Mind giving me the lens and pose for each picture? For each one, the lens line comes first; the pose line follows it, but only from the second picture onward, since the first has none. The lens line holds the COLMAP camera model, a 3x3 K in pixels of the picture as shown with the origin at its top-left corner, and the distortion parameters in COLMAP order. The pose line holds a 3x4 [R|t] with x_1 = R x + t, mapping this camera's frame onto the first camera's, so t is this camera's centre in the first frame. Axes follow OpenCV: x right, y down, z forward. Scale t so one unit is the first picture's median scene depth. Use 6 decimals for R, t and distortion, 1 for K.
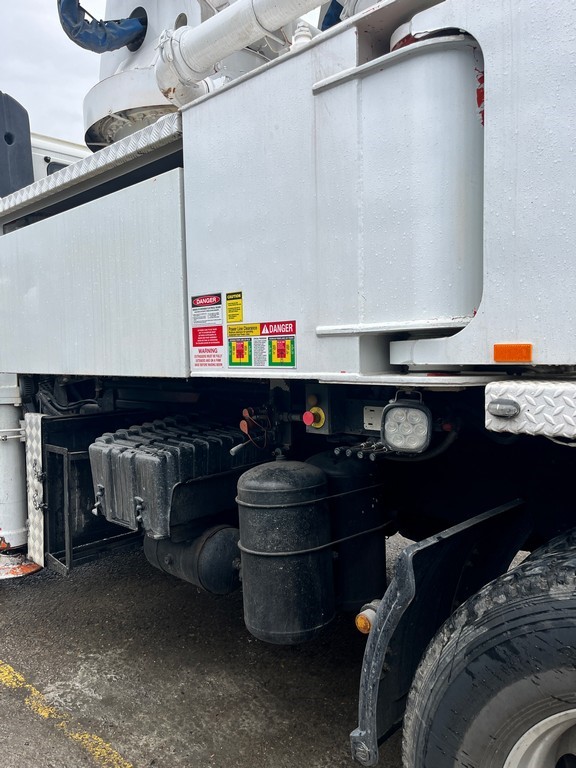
lens RADIAL K [[591.8, 0, 289.3], [0, 591.8, 385.3], [0, 0, 1]] dist [0.037191, -0.018057]
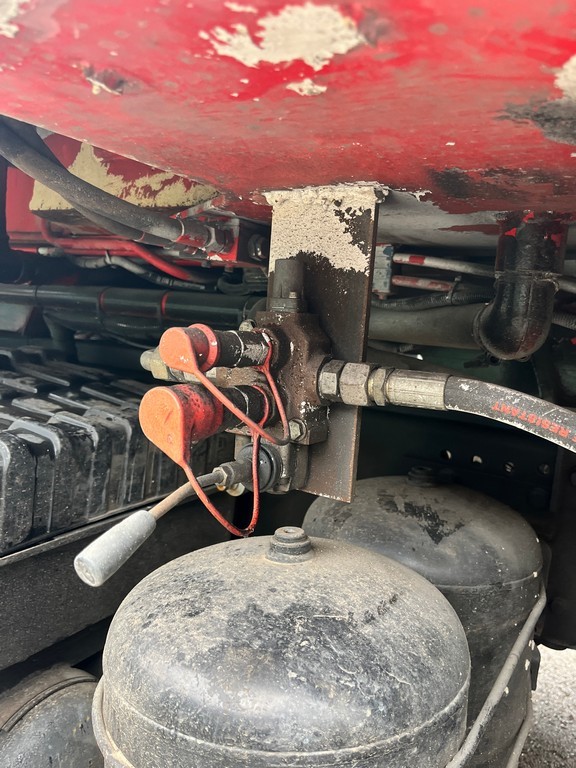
lens RADIAL K [[591.8, 0, 286.7], [0, 591.8, 384.6], [0, 0, 1]] dist [0.037191, -0.018057]
pose [[0.974607, 0.054684, 0.217141, -0.078316], [-0.070793, 0.995231, 0.067113, 0.041299], [-0.212435, -0.080781, 0.973830, 0.792647]]
